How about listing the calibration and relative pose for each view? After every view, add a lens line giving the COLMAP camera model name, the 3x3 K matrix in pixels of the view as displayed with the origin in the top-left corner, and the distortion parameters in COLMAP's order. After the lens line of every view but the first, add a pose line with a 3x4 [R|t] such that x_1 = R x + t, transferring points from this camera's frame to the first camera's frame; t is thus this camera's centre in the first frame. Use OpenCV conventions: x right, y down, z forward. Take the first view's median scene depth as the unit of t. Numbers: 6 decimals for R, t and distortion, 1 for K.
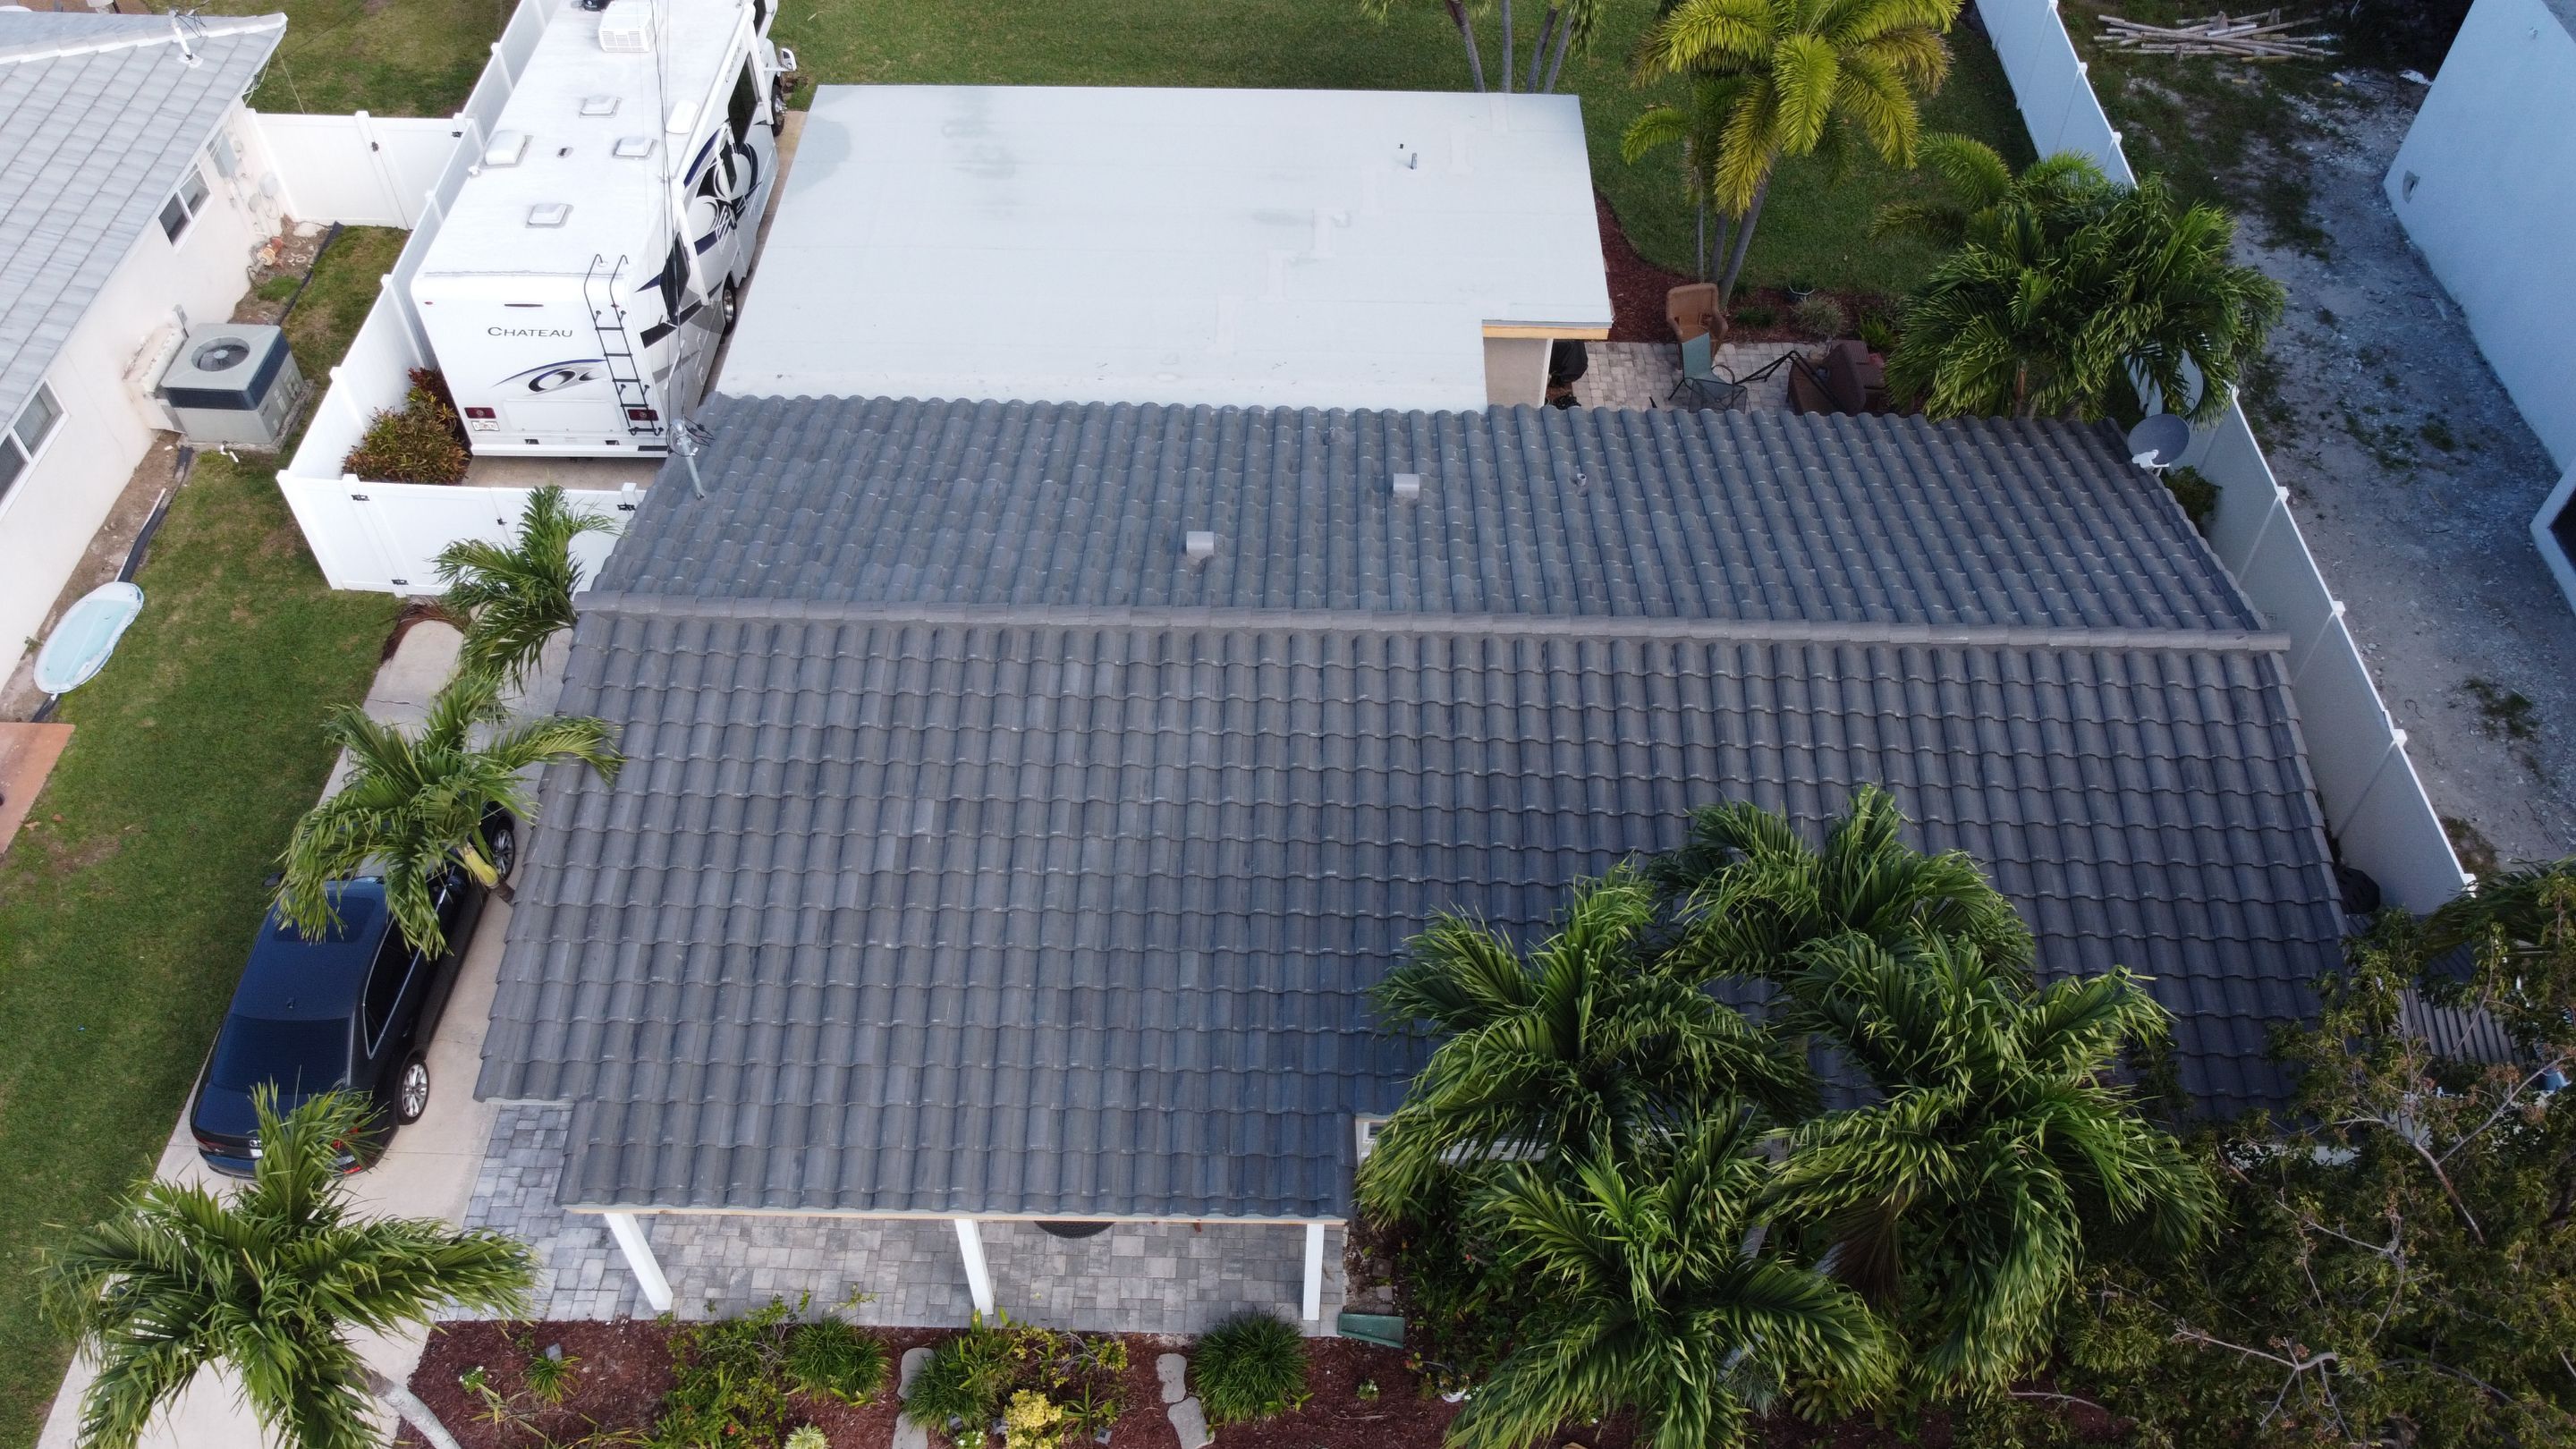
lens RADIAL K [[1921.2, 0, 1288.0], [0, 1921.2, 724.5], [0, 0, 1]] dist [0.002012, -0.001956]
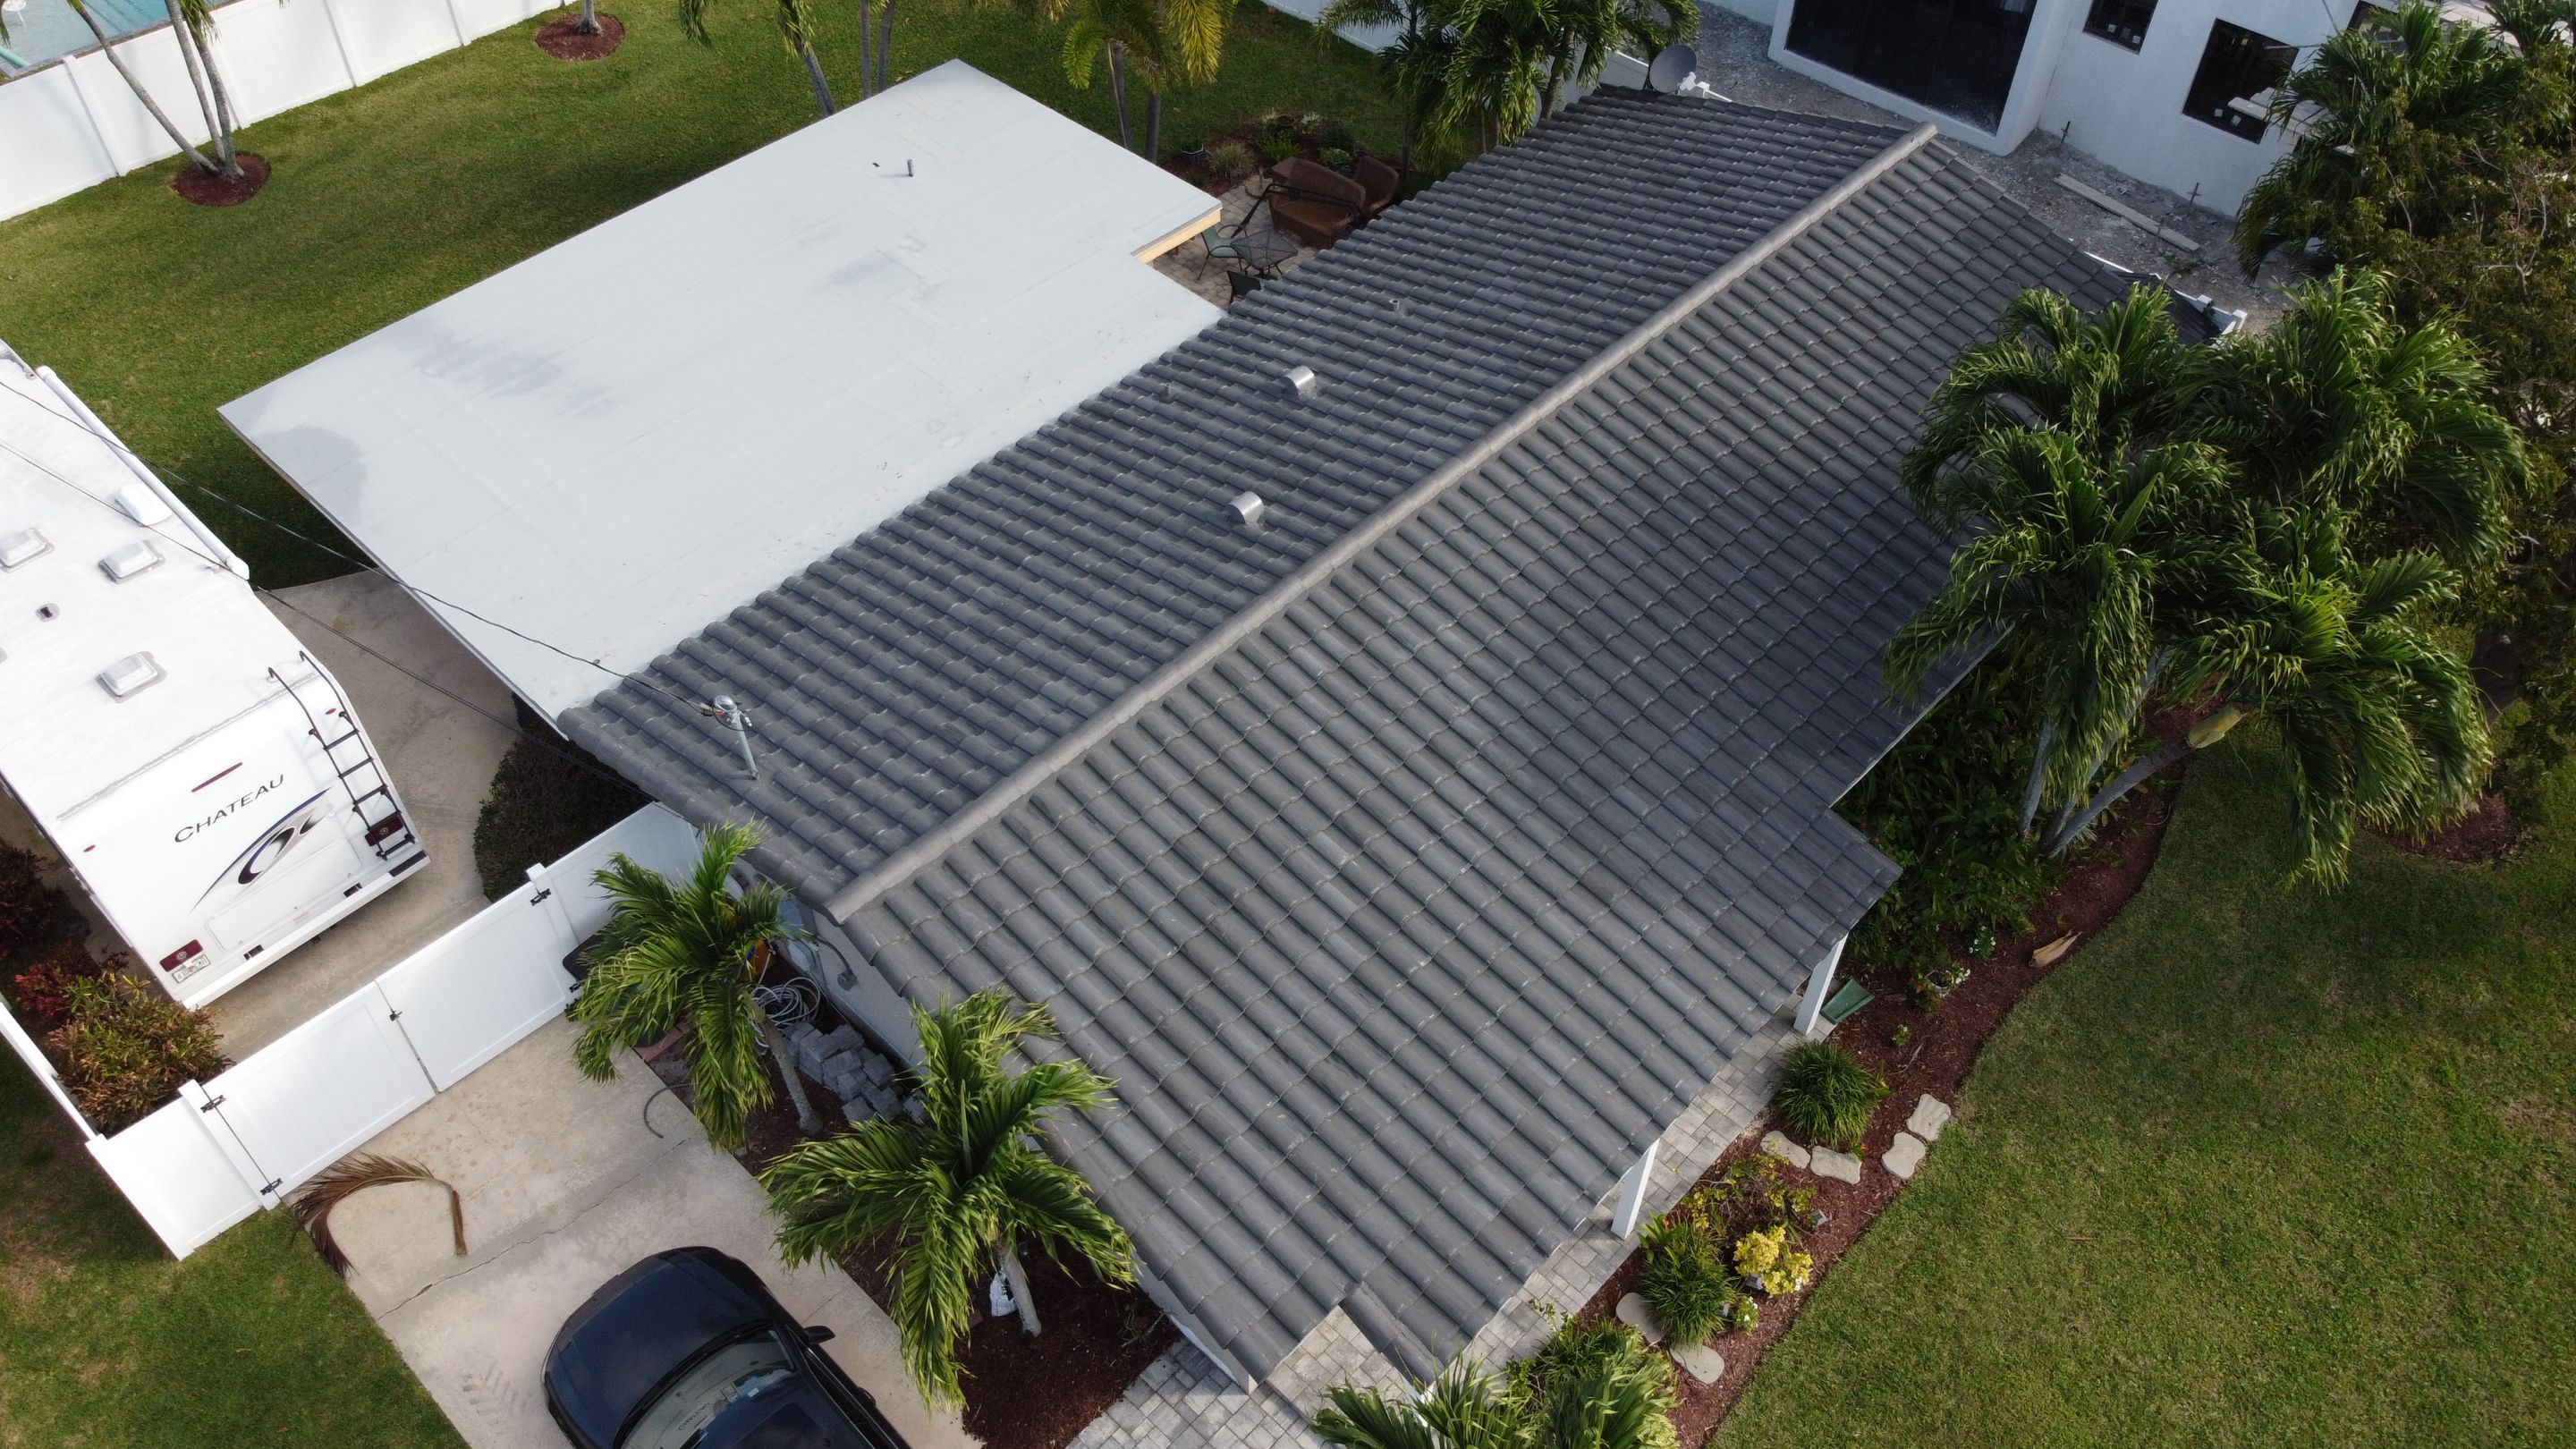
lens RADIAL K [[1921.2, 0, 1288.0], [0, 1921.2, 724.5], [0, 0, 1]] dist [0.002012, -0.001956]
pose [[0.677176, -0.549697, 0.489148, -0.614131], [0.556352, 0.817561, 0.148550, -0.148851], [-0.481566, 0.171544, 0.859457, 0.196907]]
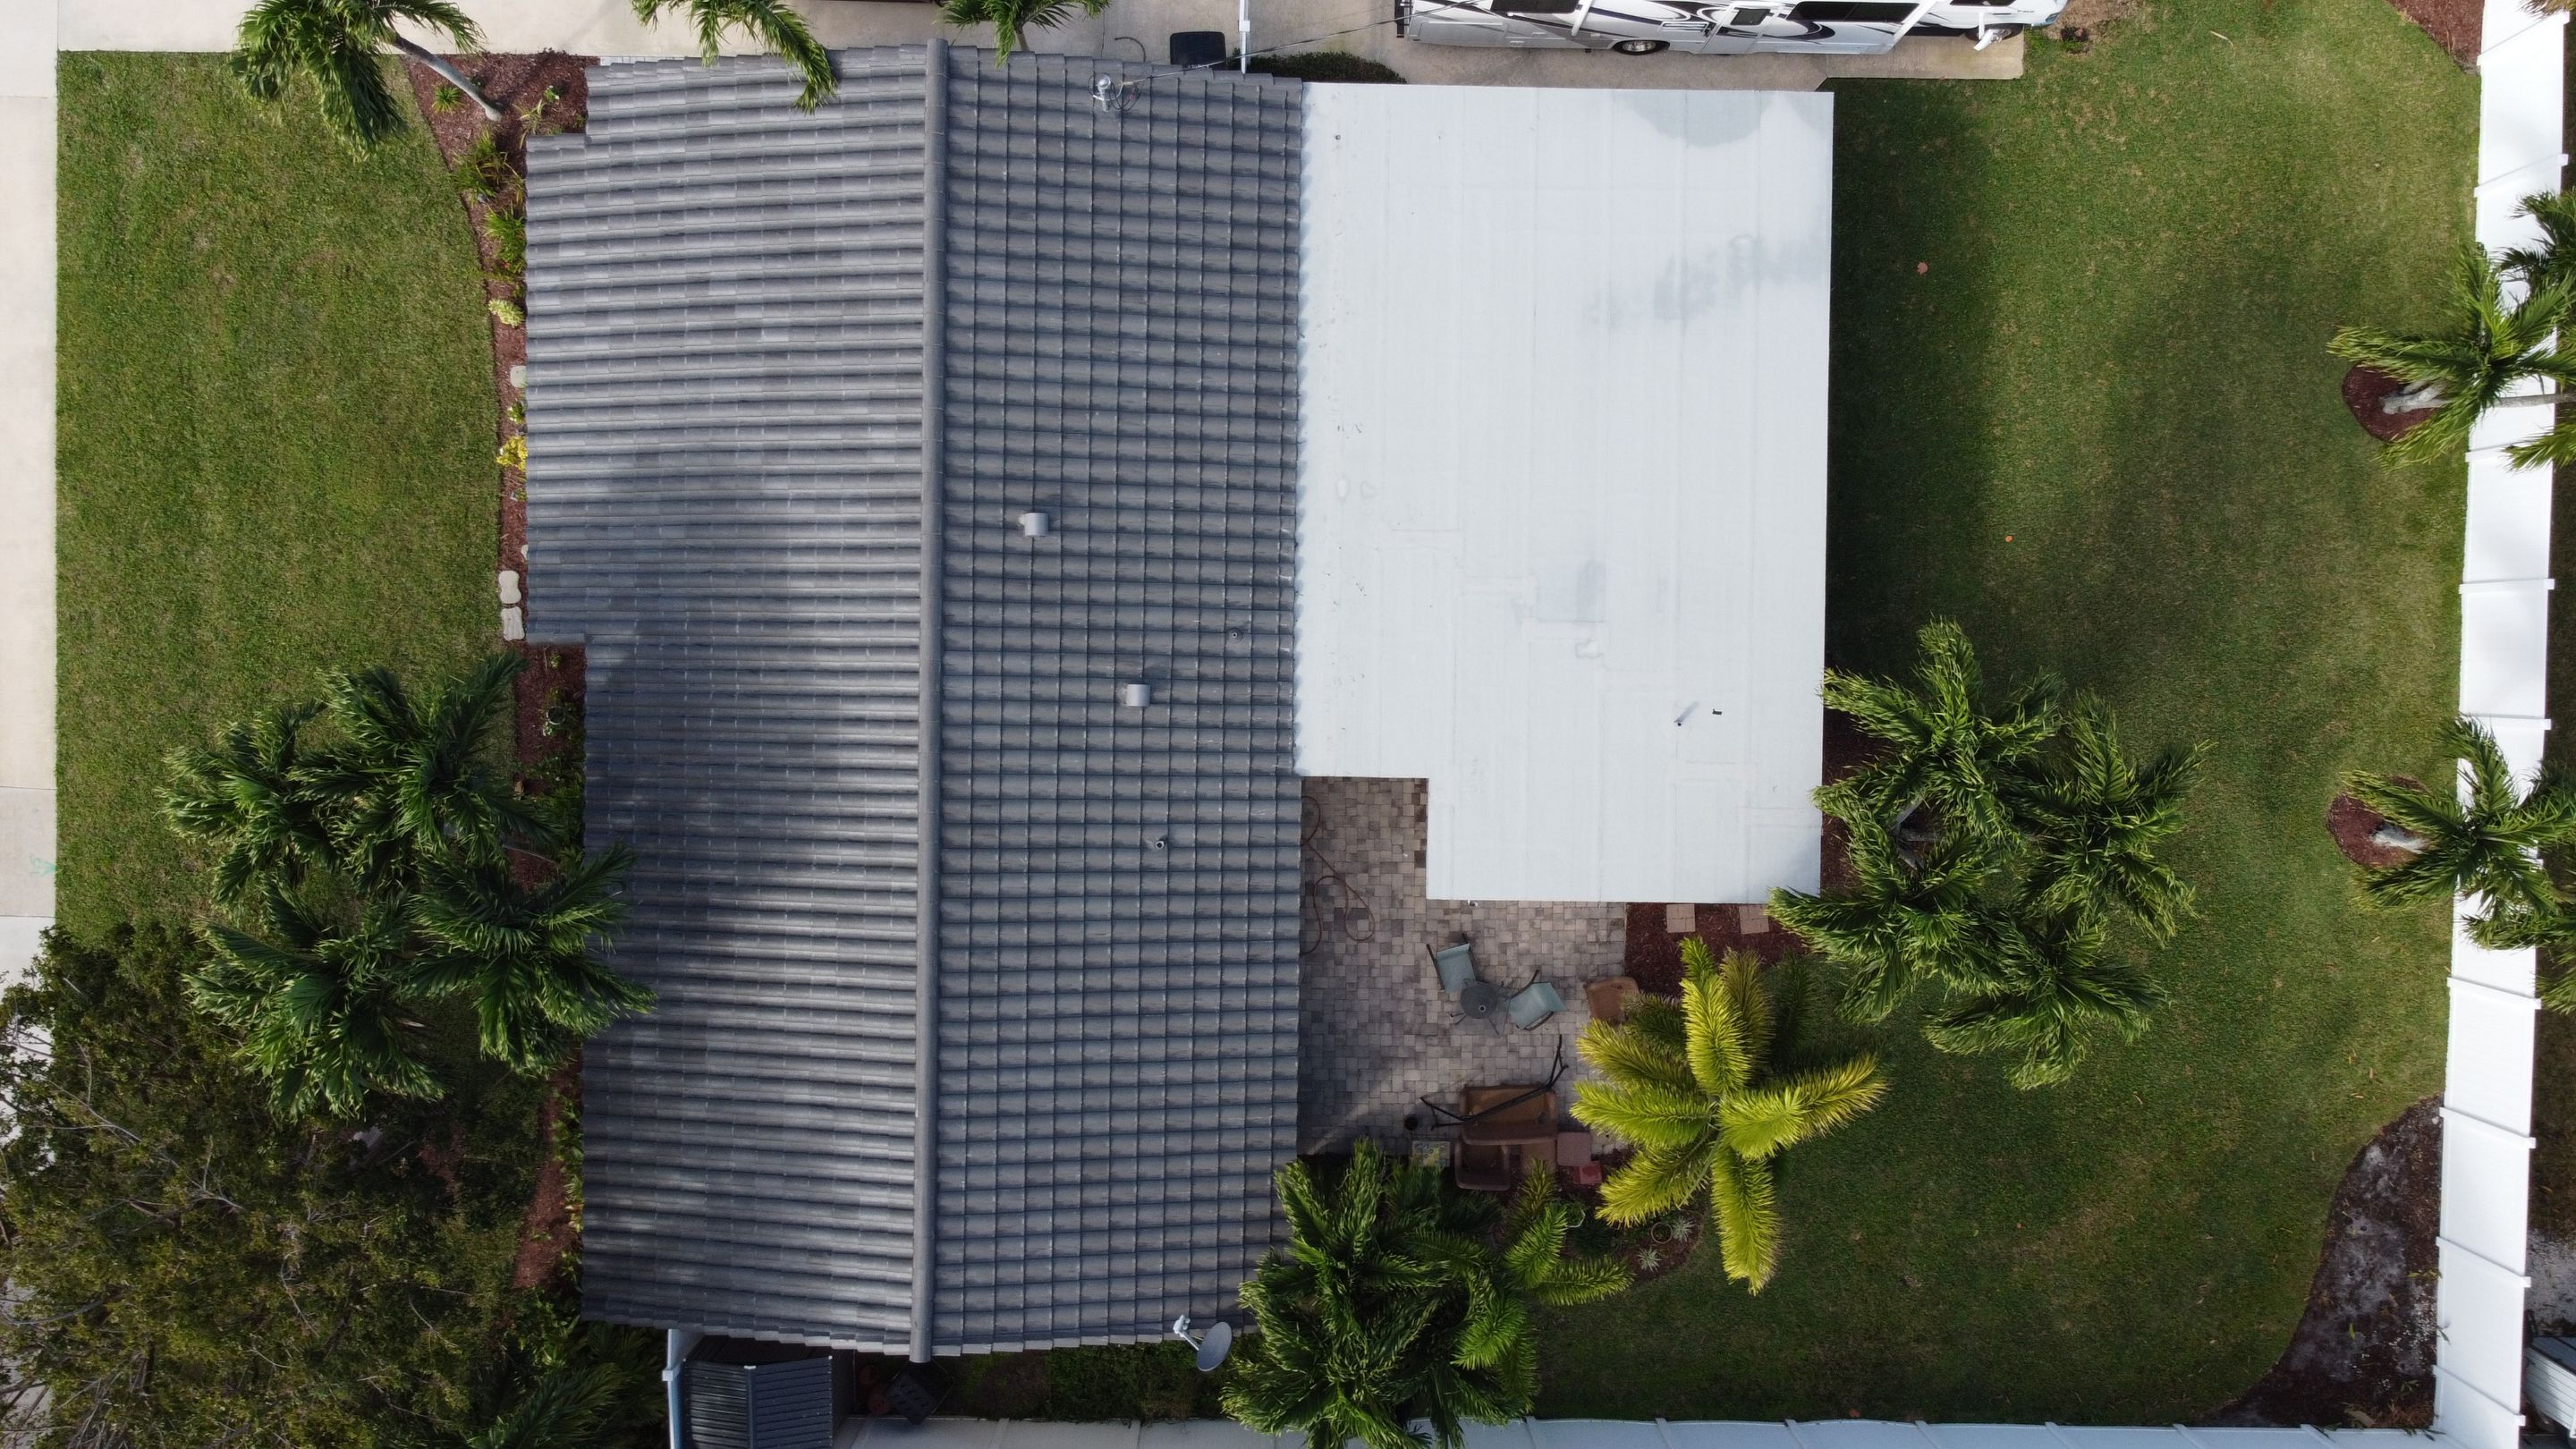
lens RADIAL K [[1921.2, 0, 1288.0], [0, 1921.2, 724.5], [0, 0, 1]] dist [0.002012, -0.001956]
pose [[0.006477, 0.999919, 0.010922, 0.078012], [-0.766158, -0.002057, 0.642649, -1.112337], [0.642620, -0.012531, 0.766083, 0.166265]]
